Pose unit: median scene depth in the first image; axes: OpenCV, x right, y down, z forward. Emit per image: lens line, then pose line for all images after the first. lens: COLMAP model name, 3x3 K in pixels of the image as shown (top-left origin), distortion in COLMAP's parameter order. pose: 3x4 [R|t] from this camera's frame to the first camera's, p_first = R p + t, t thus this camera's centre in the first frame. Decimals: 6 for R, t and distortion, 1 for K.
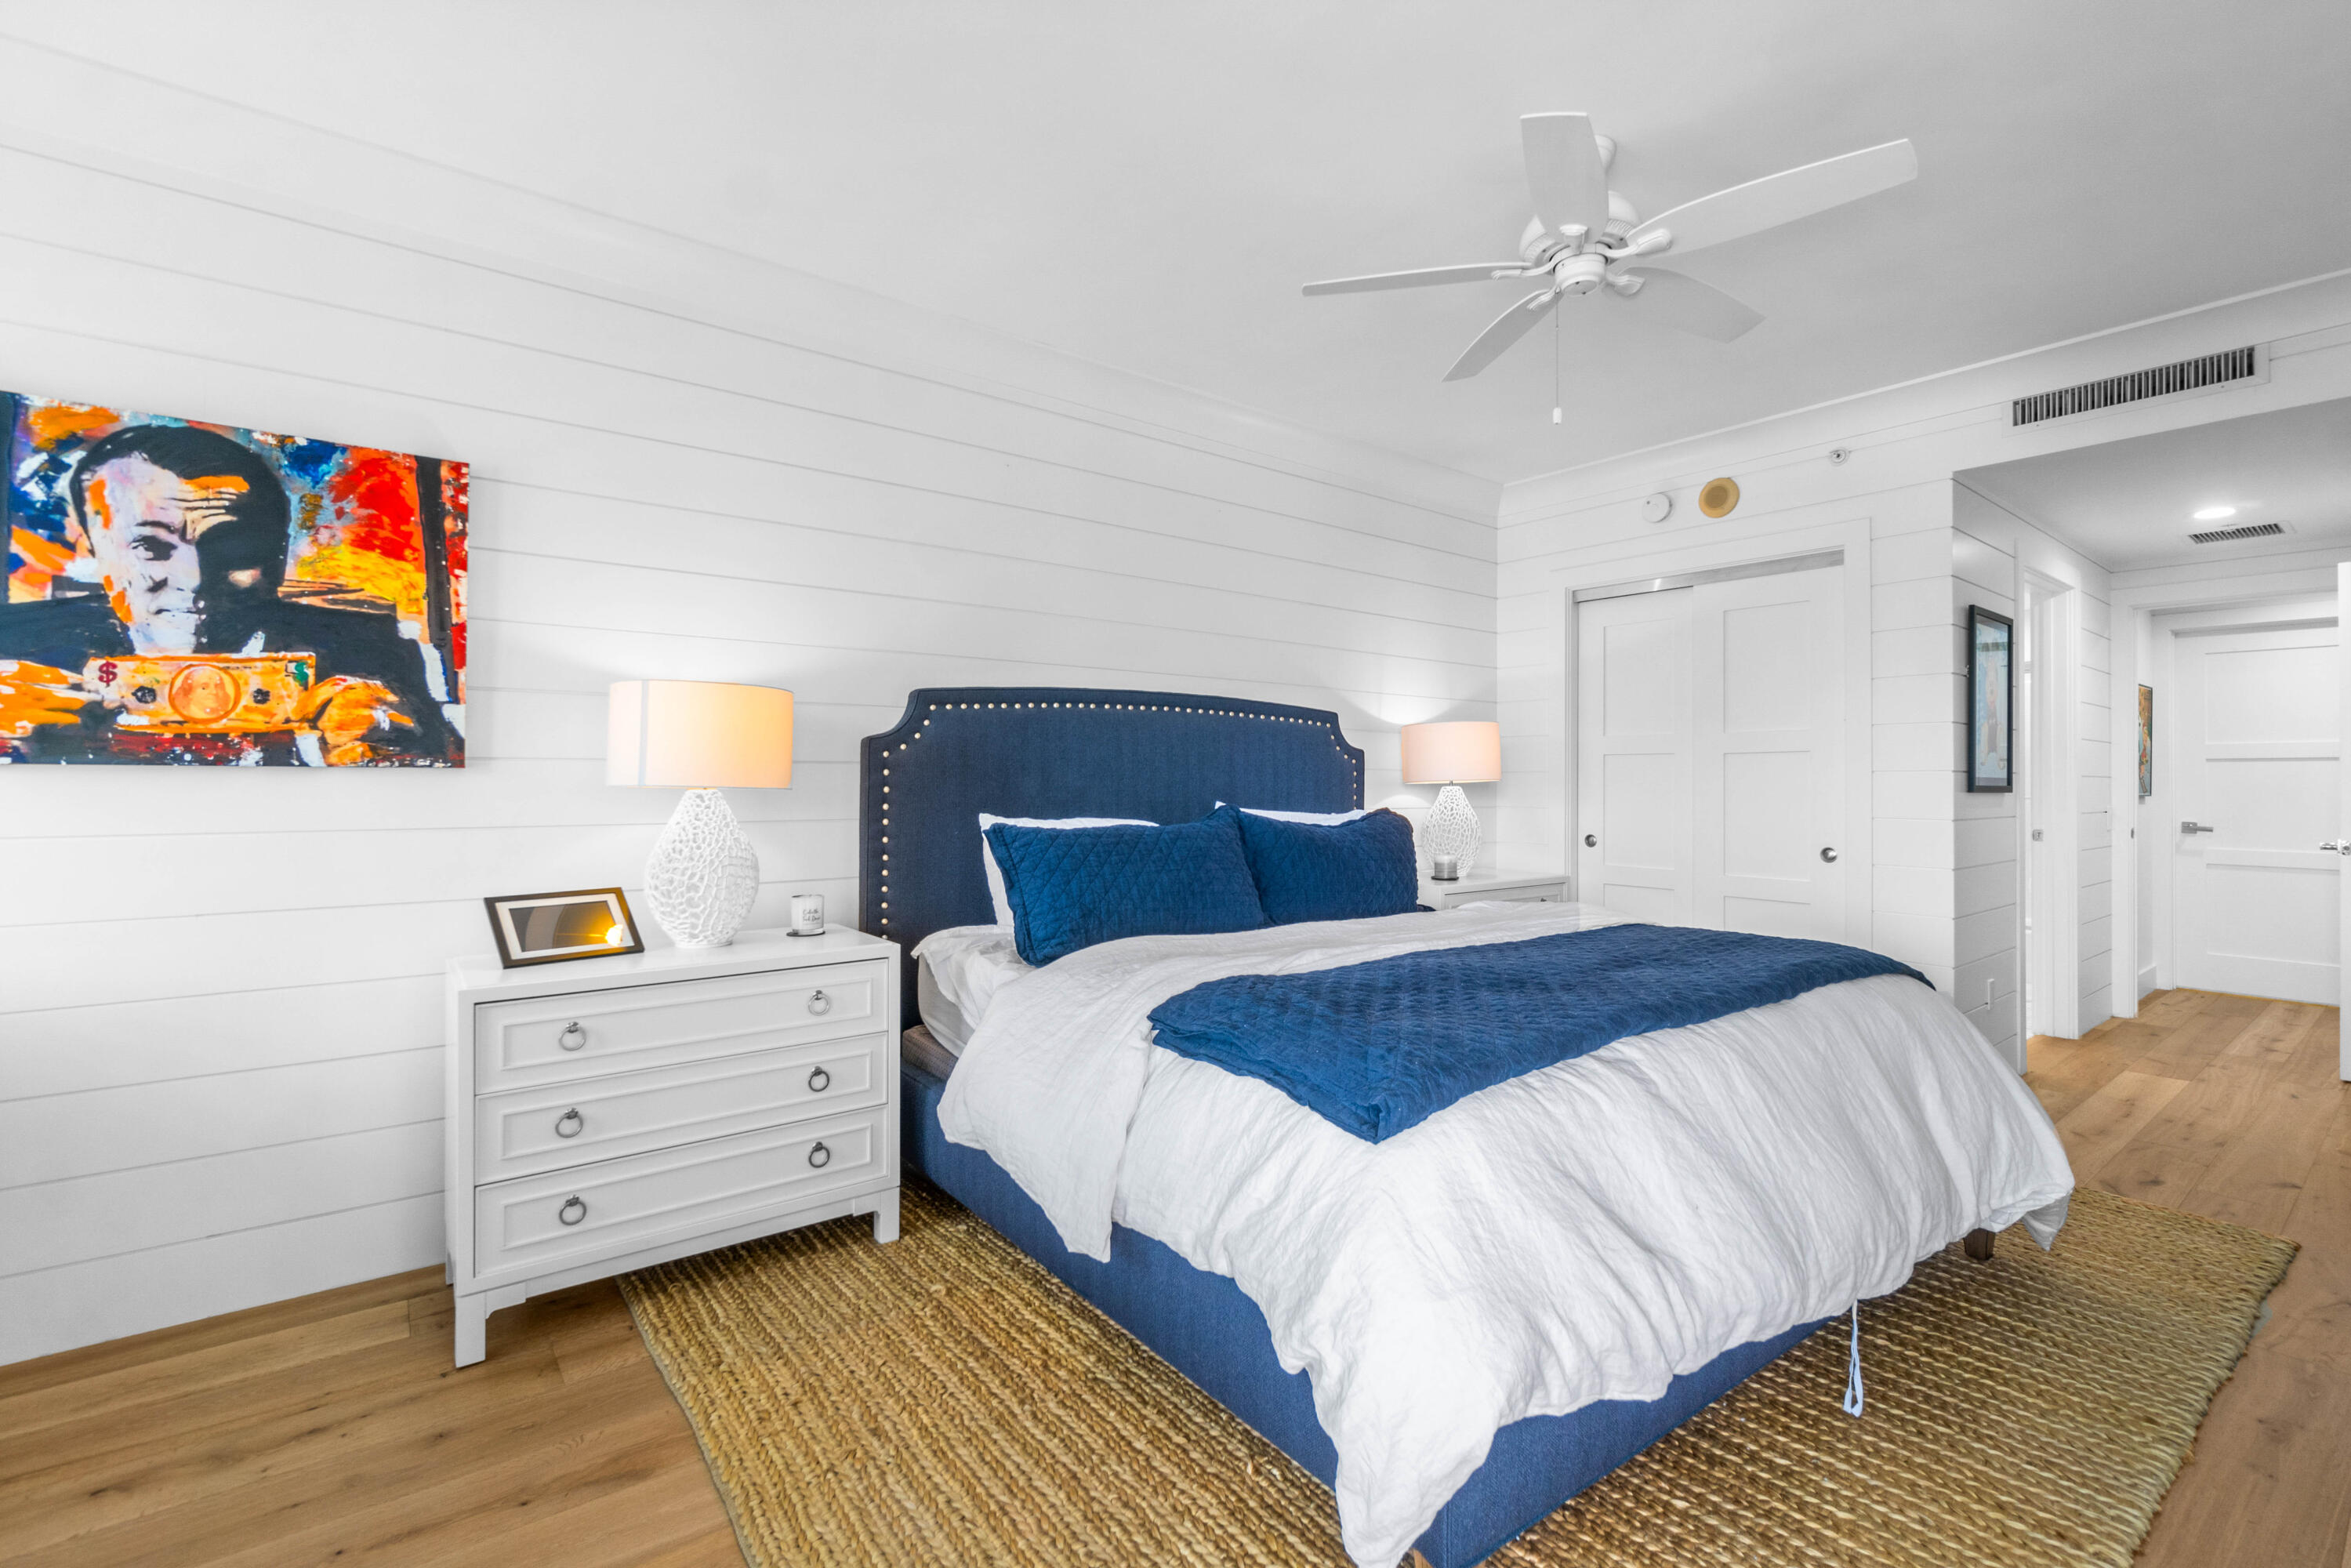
lens RADIAL K [[1017.6, 0, 1180.5], [0, 1017.6, 781.9], [0, 0, 1]] dist [0.002193, 0.000334]
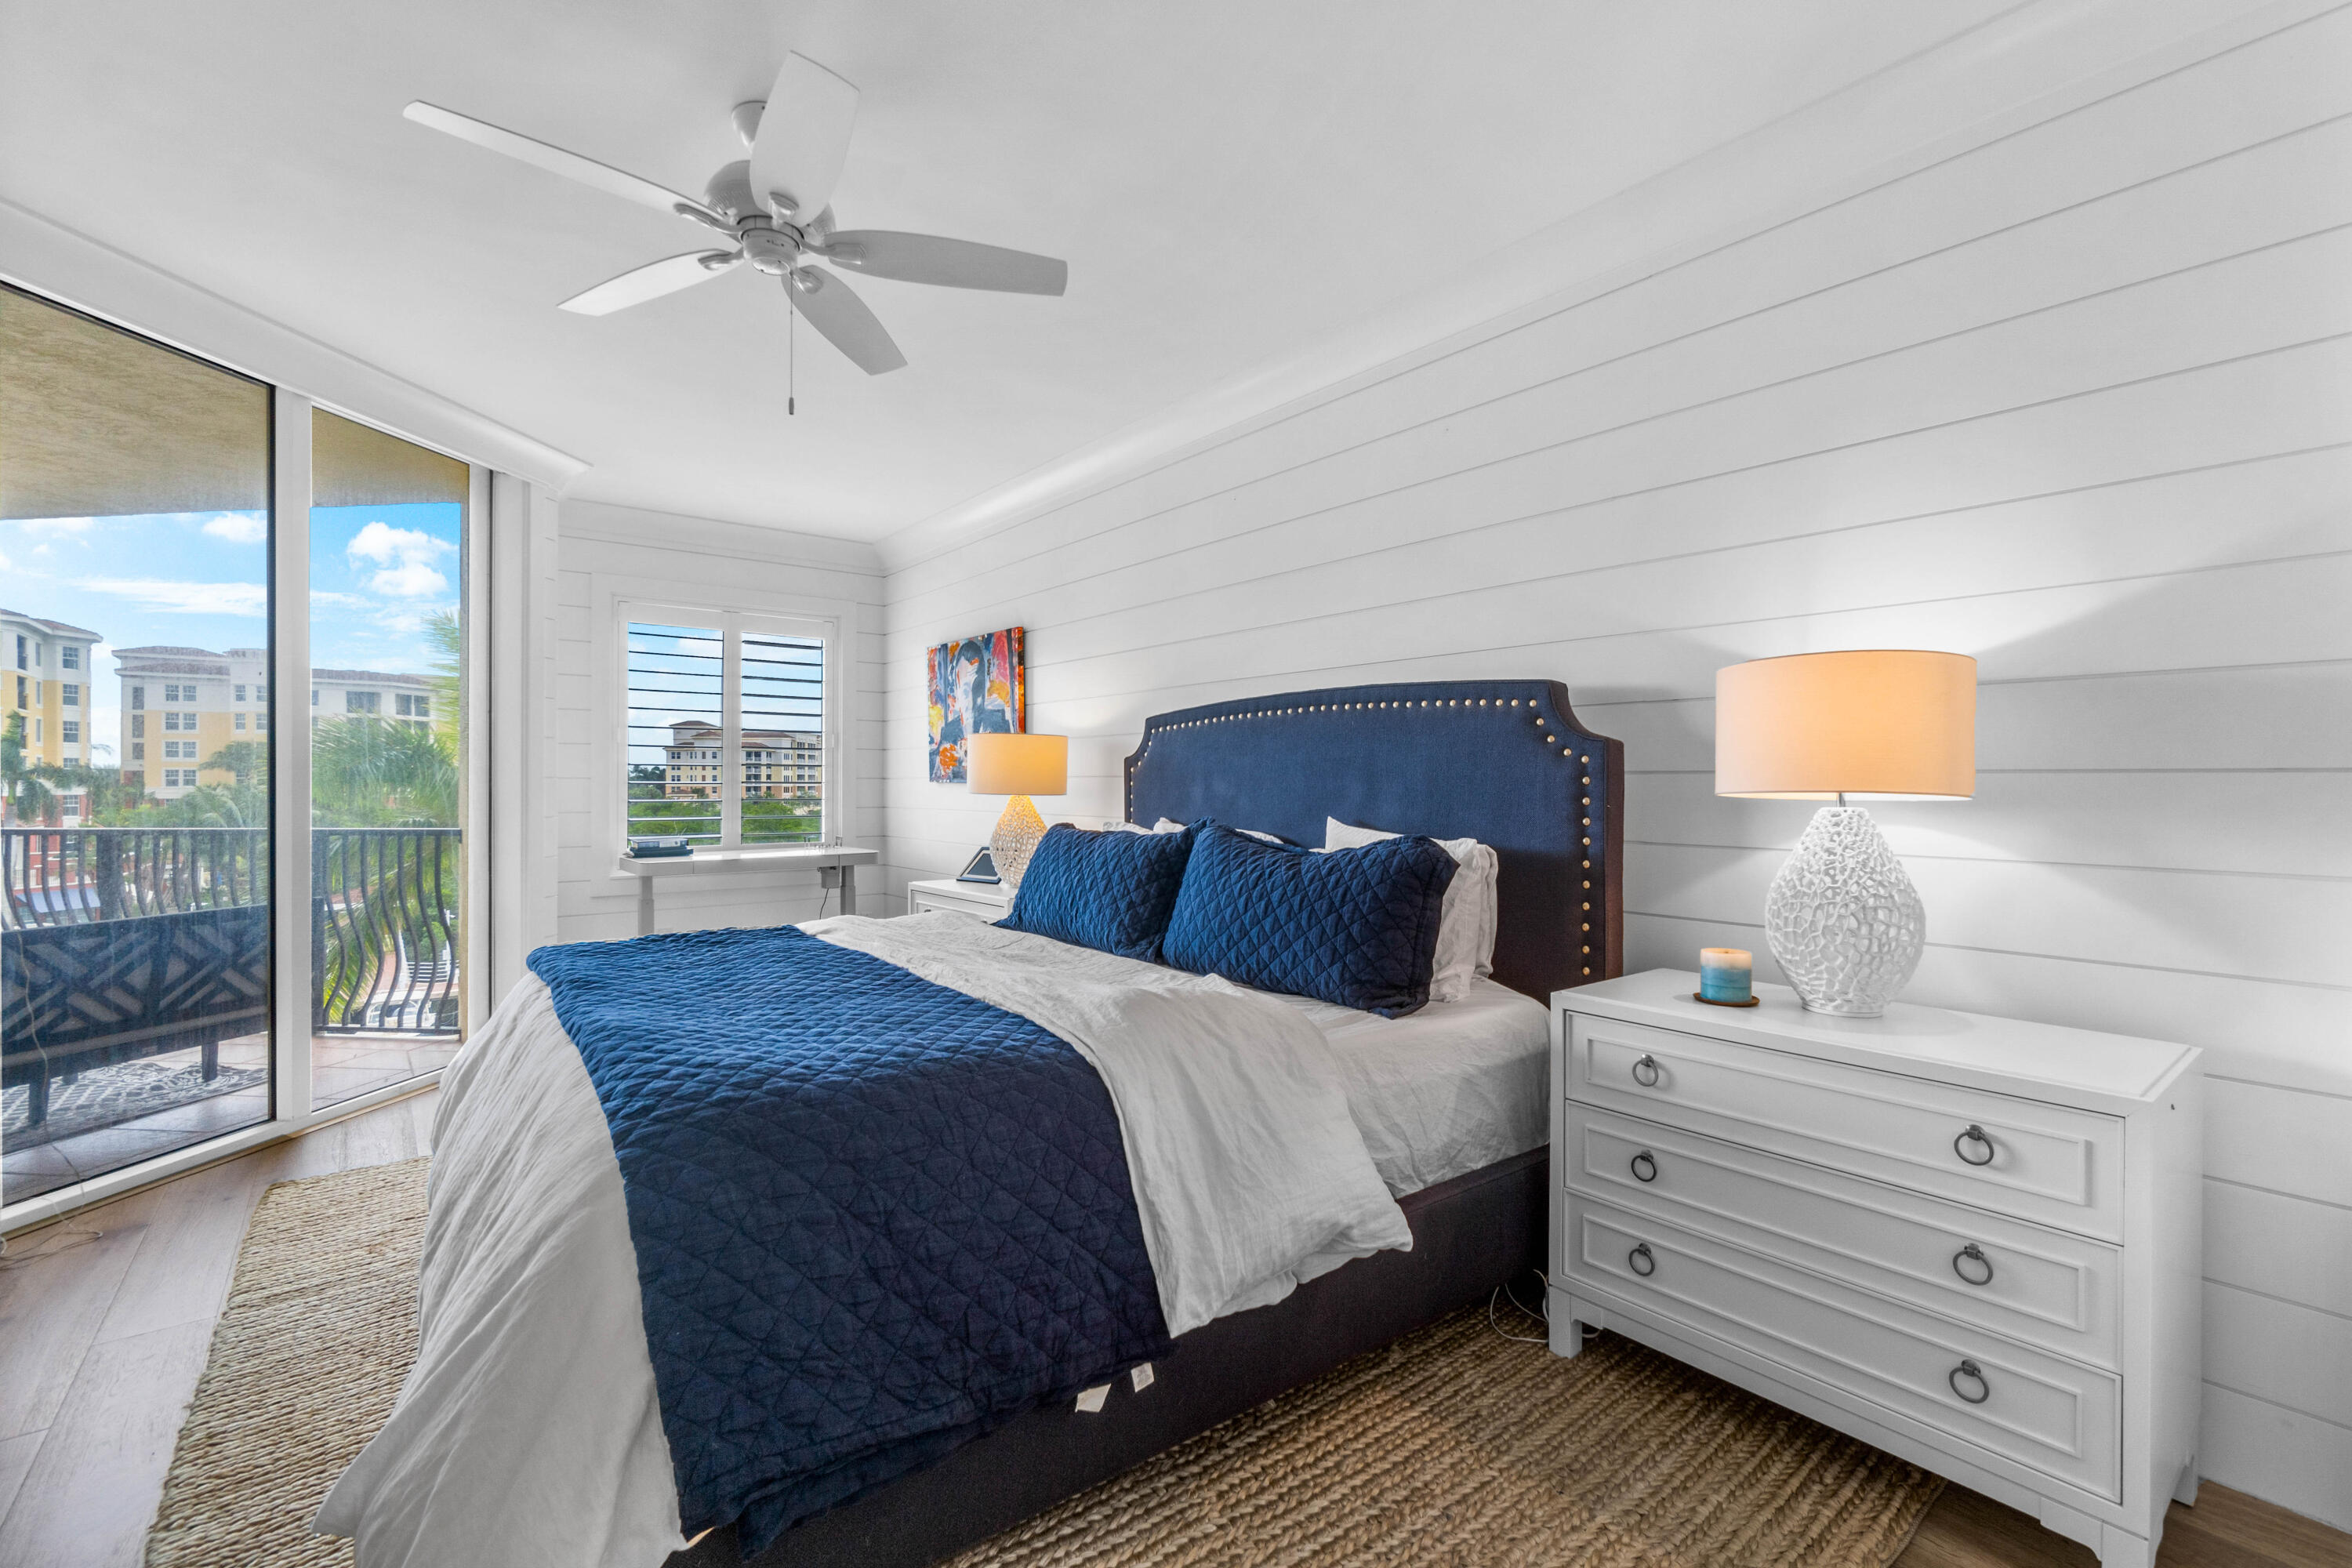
lens RADIAL K [[1018.0, 0, 1188.7], [0, 1018.0, 790.0], [0, 0, 1]] dist [0.002193, 0.000334]
pose [[0.019062, 0.007885, -0.999787, 1.053908], [-0.001734, 0.999968, 0.007853, -0.010543], [0.999817, 0.001584, 0.019075, 1.055112]]
